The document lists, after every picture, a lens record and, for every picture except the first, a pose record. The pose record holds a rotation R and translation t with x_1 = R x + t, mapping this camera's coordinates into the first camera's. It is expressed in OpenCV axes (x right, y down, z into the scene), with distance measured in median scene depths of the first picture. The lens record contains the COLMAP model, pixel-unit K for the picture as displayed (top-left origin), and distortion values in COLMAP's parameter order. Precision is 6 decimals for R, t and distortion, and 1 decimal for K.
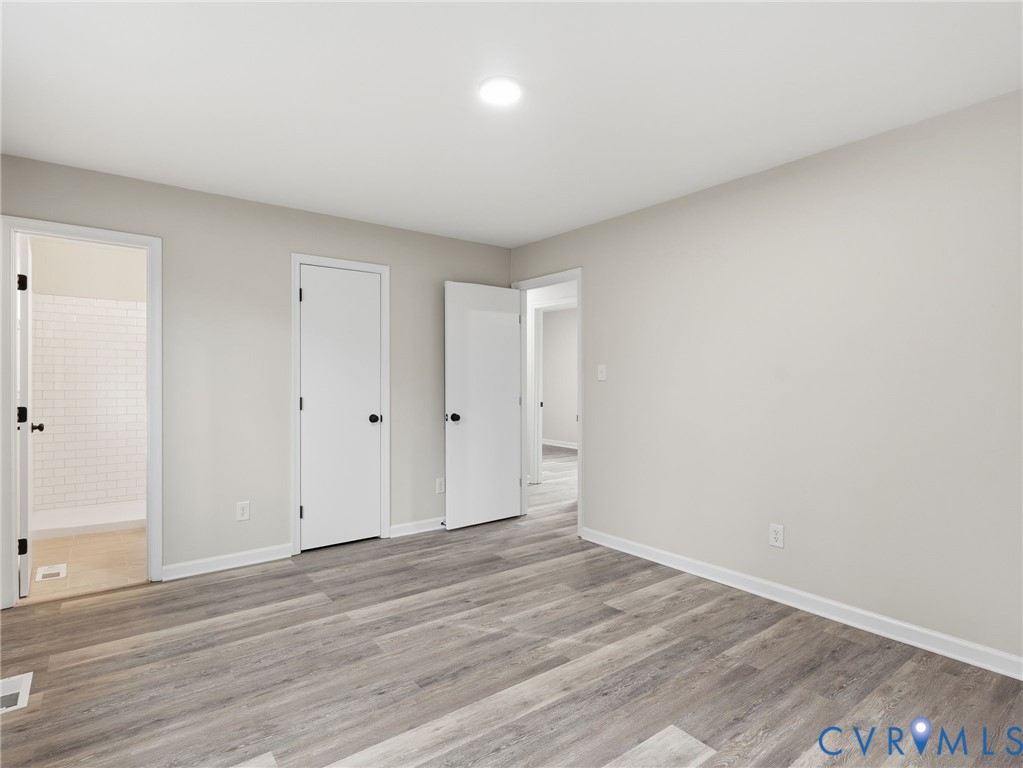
lens RADIAL K [[550.9, 0, 506.8], [0, 550.9, 384.7], [0, 0, 1]] dist [-0.002214, -0.000165]
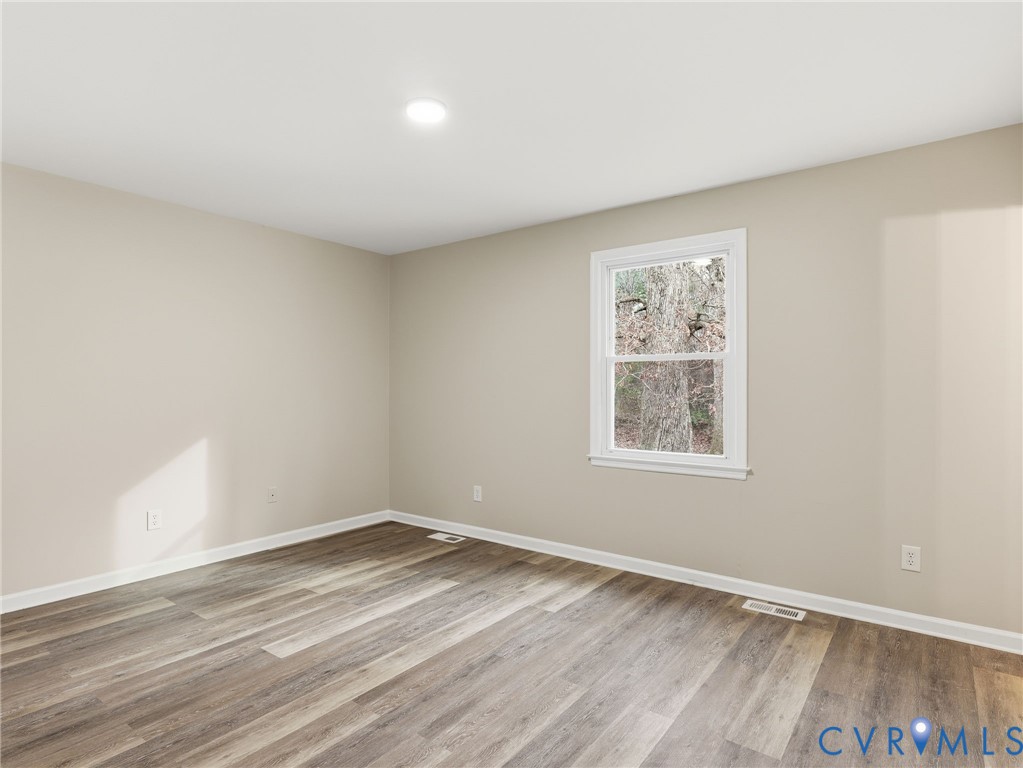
lens RADIAL K [[550.9, 0, 506.8], [0, 550.9, 384.7], [0, 0, 1]] dist [-0.002214, -0.000165]
pose [[-0.962206, -0.003470, -0.272299, 0.127774], [-0.004689, 0.999982, 0.003827, -0.015912], [0.272281, 0.004959, -0.962205, 2.028580]]
